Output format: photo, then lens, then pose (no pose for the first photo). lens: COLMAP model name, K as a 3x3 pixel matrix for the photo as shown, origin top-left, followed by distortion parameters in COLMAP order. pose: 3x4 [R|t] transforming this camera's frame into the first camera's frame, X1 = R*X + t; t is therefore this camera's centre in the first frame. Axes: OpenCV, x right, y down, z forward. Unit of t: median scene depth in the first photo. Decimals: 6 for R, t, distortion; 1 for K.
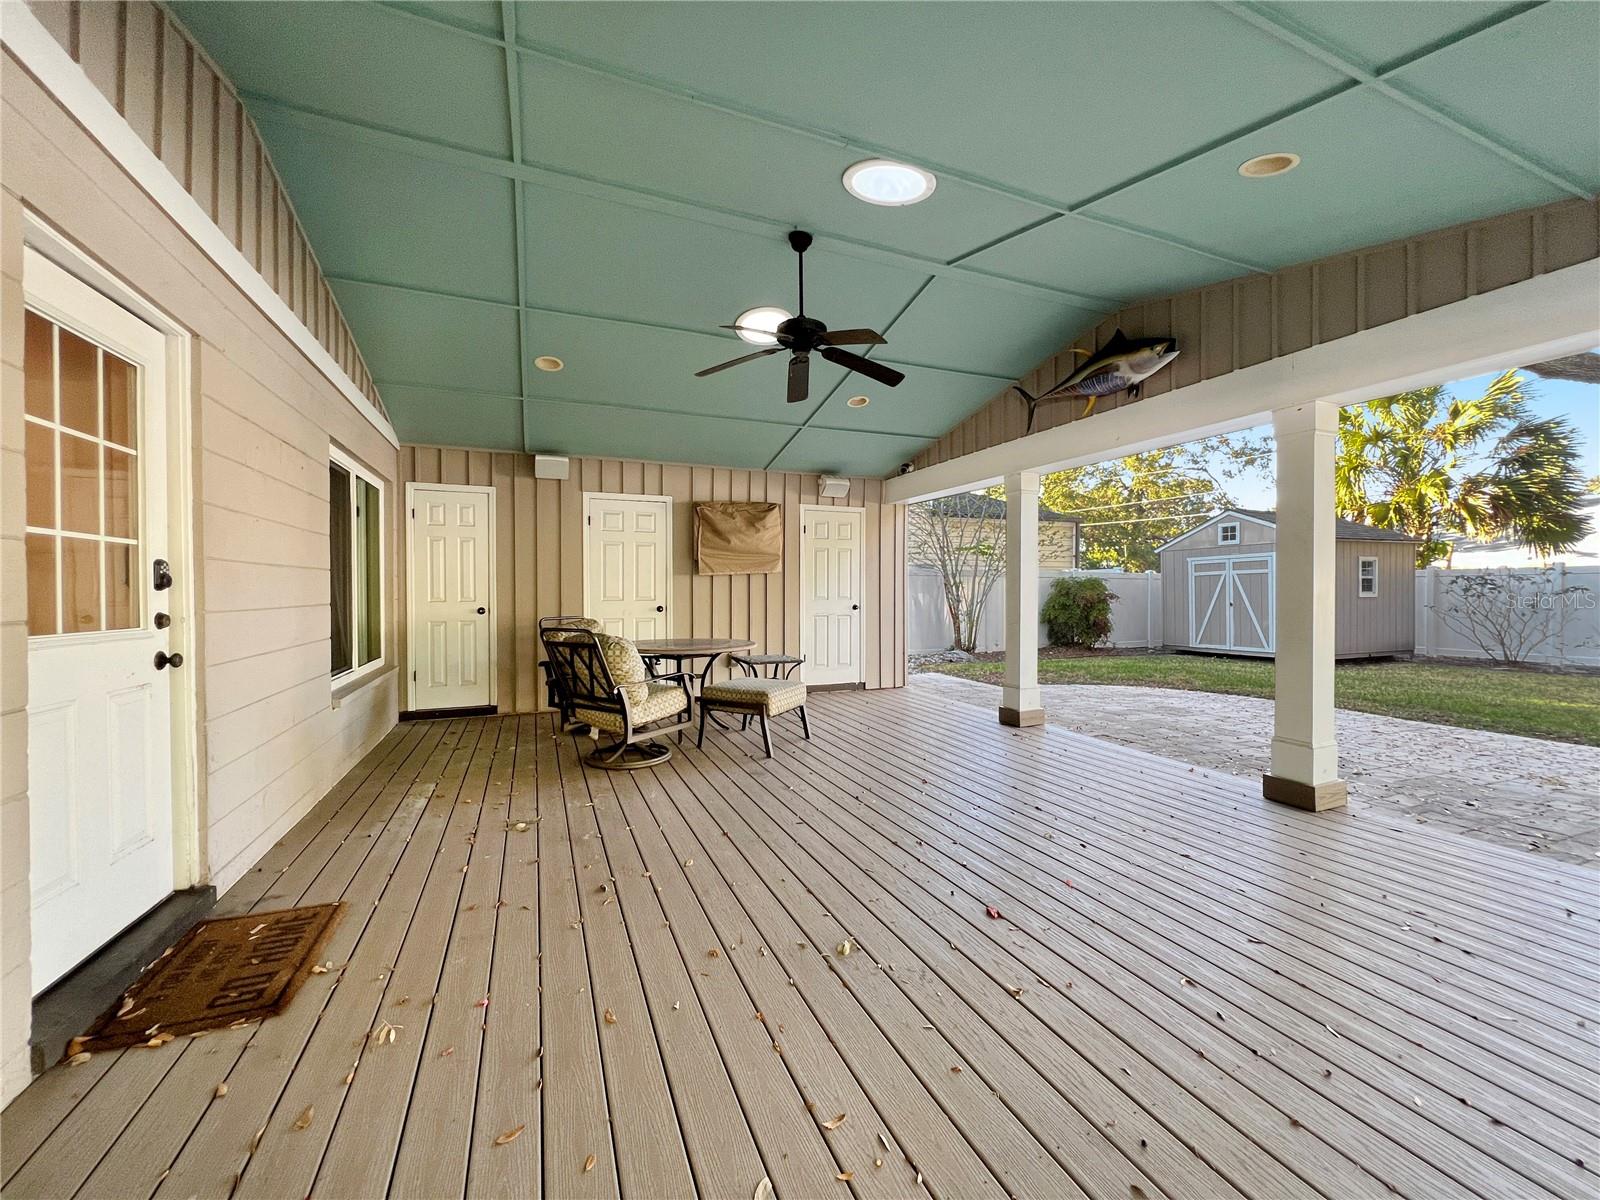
lens RADIAL K [[640.4, 0, 795.3], [0, 640.4, 597.7], [0, 0, 1]] dist [-0.002974, 0.001326]
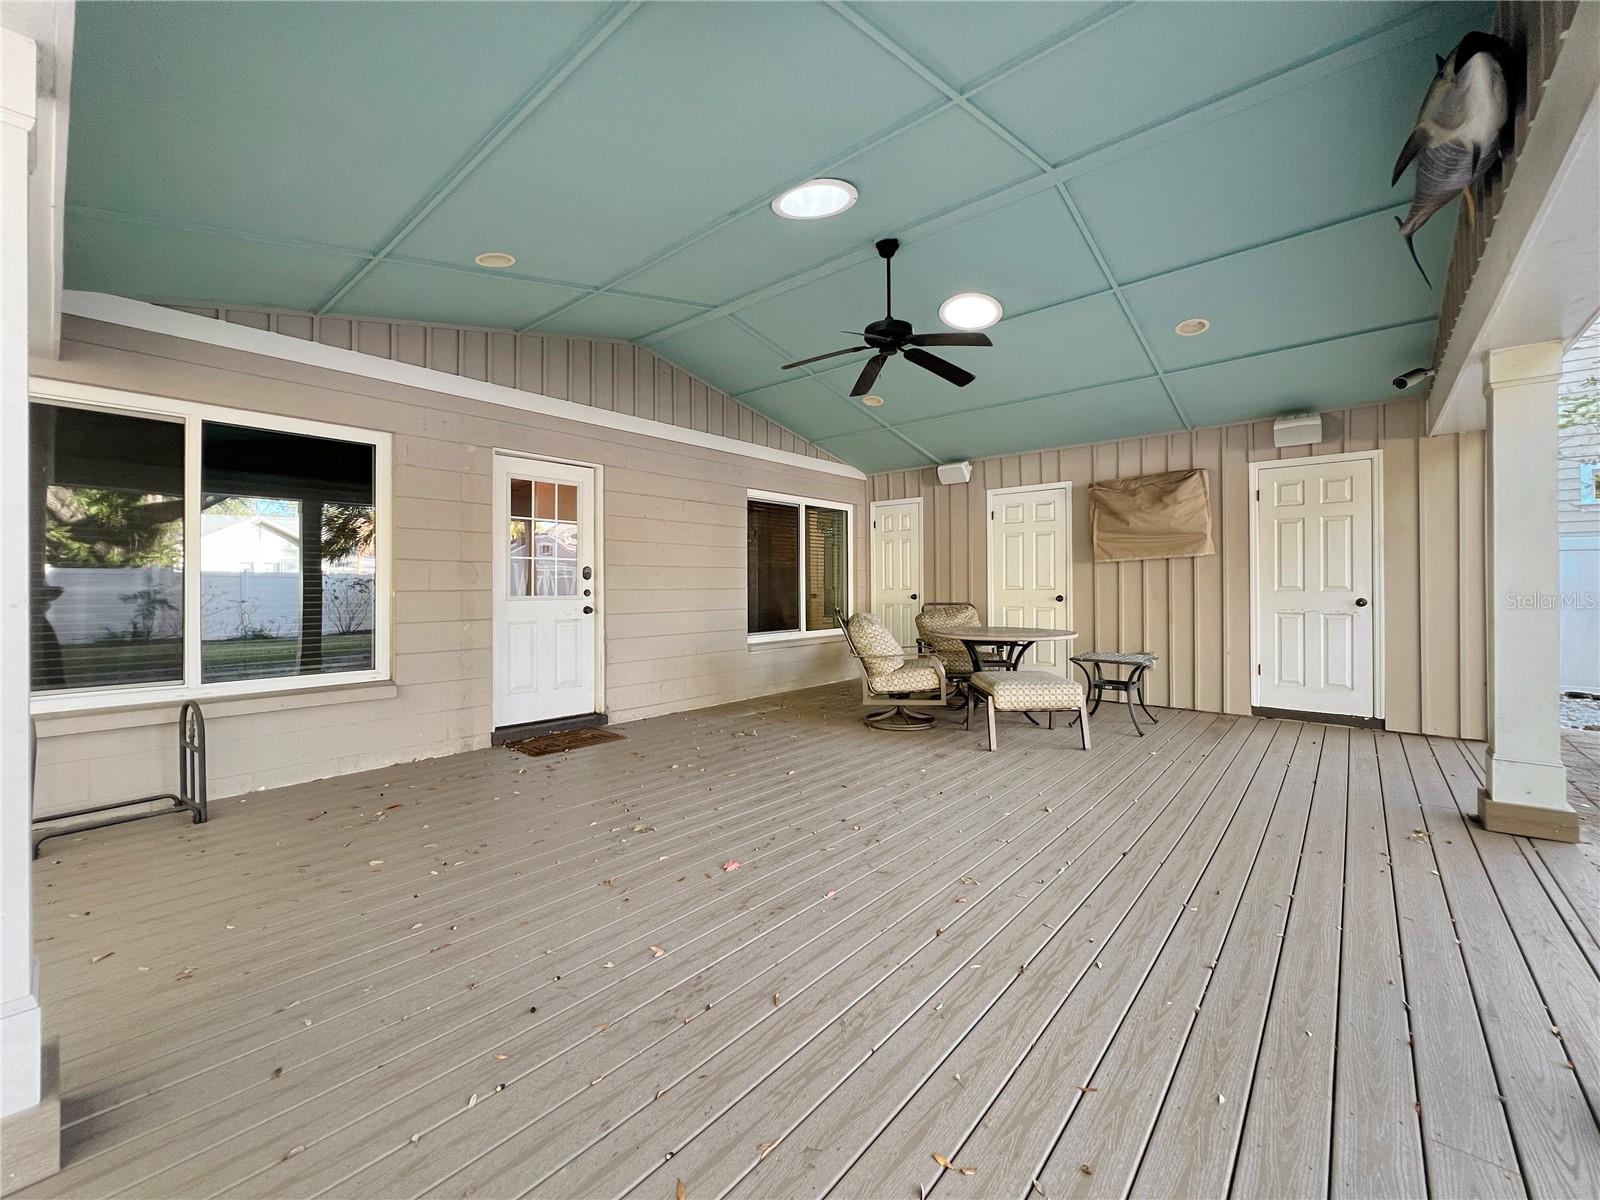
lens RADIAL K [[640.4, 0, 801.1], [0, 640.4, 586.2], [0, 0, 1]] dist [-0.002974, 0.001326]
pose [[0.459639, 0.001335, -0.888105, 0.470764], [-0.006936, 0.999974, -0.002086, 0.003859], [0.888079, 0.007119, 0.459636, 0.204513]]
